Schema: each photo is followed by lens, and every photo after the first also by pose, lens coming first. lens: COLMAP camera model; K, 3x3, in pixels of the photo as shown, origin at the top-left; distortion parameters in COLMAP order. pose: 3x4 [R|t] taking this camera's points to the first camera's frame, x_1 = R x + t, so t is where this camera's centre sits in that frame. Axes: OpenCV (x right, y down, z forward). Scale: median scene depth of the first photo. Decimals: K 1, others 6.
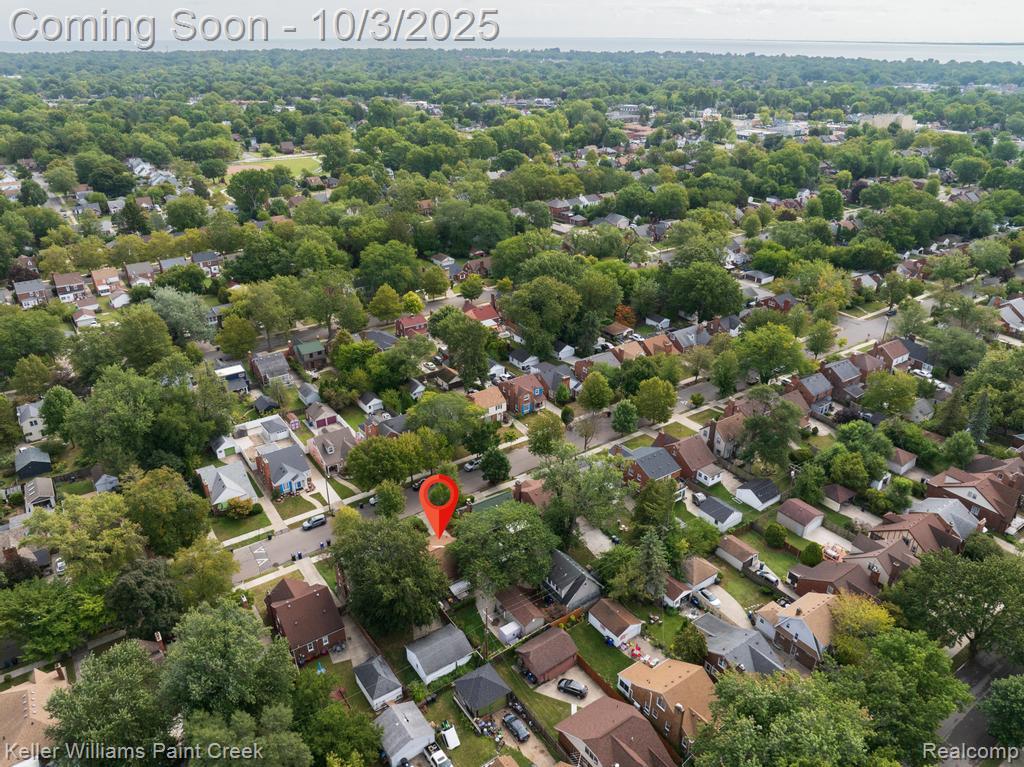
lens RADIAL K [[717.0, 0, 515.4], [0, 717.0, 387.2], [0, 0, 1]] dist [-0.031729, 0.004236]
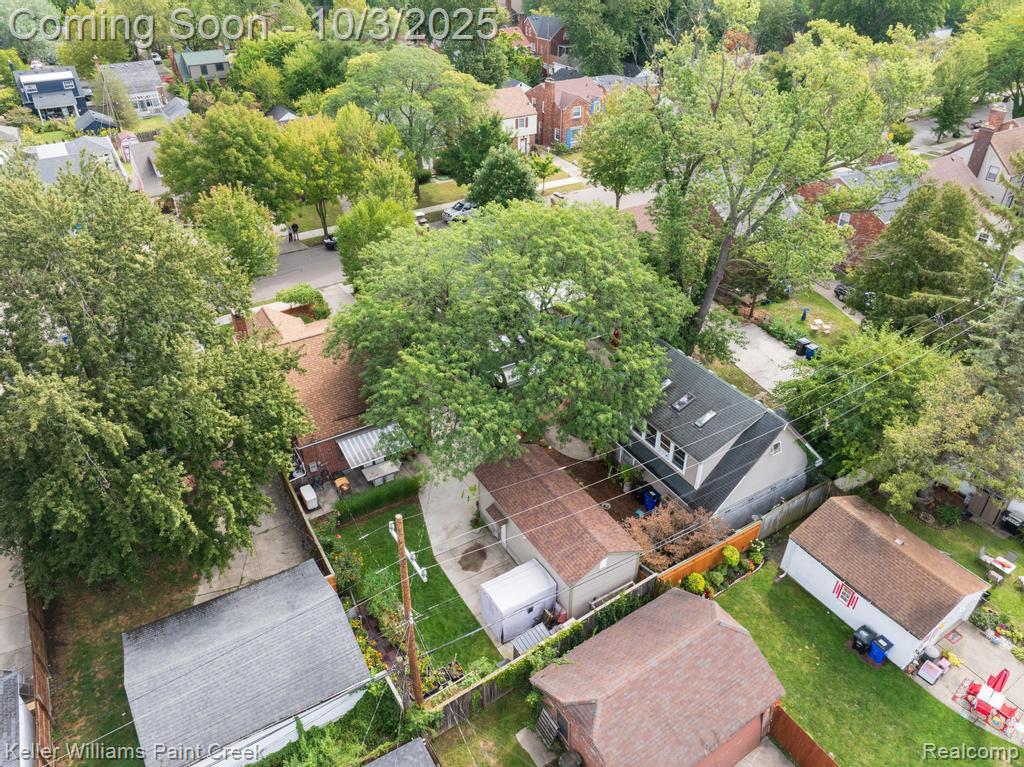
lens RADIAL K [[717.0, 0, 512.6], [0, 717.0, 383.4], [0, 0, 1]] dist [-0.031729, 0.004236]
pose [[0.998278, 0.030973, -0.049812, 0.002033], [-0.023977, 0.990505, 0.135367, 0.211313], [0.053532, -0.133939, 0.989543, 0.702264]]
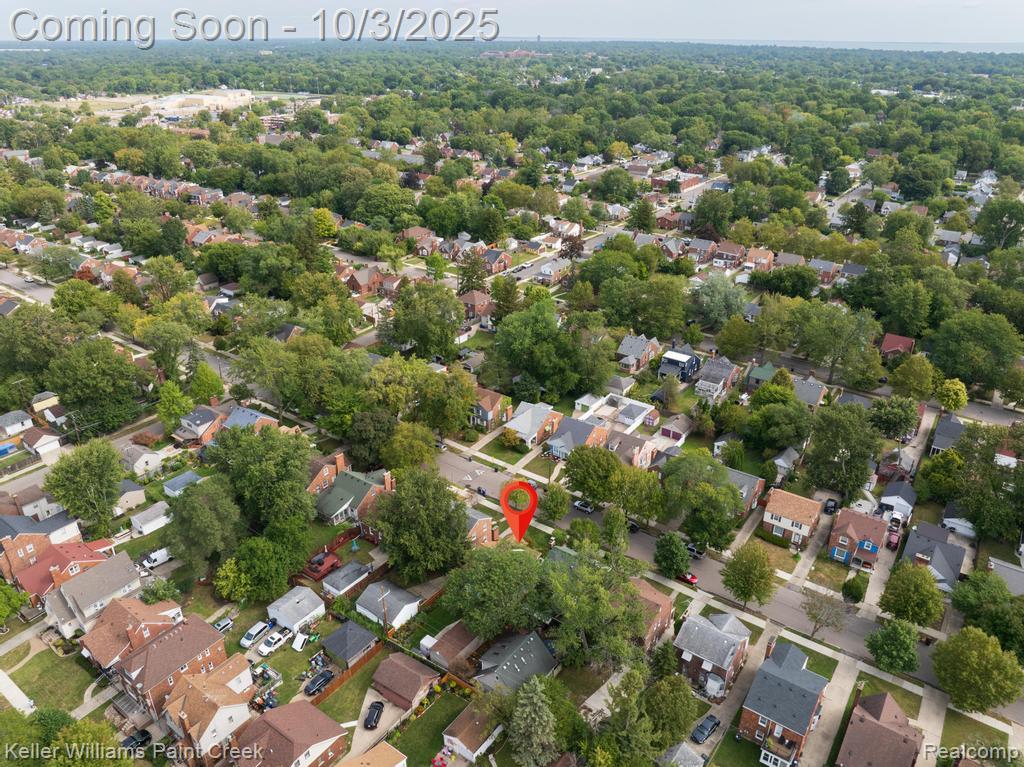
lens RADIAL K [[717.0, 0, 515.5], [0, 717.0, 378.6], [0, 0, 1]] dist [-0.031729, 0.004236]
pose [[0.328292, 0.411429, -0.850265, 0.675982], [-0.421474, 0.869381, 0.257946, -0.262957], [0.845331, 0.273683, 0.458818, 0.528752]]
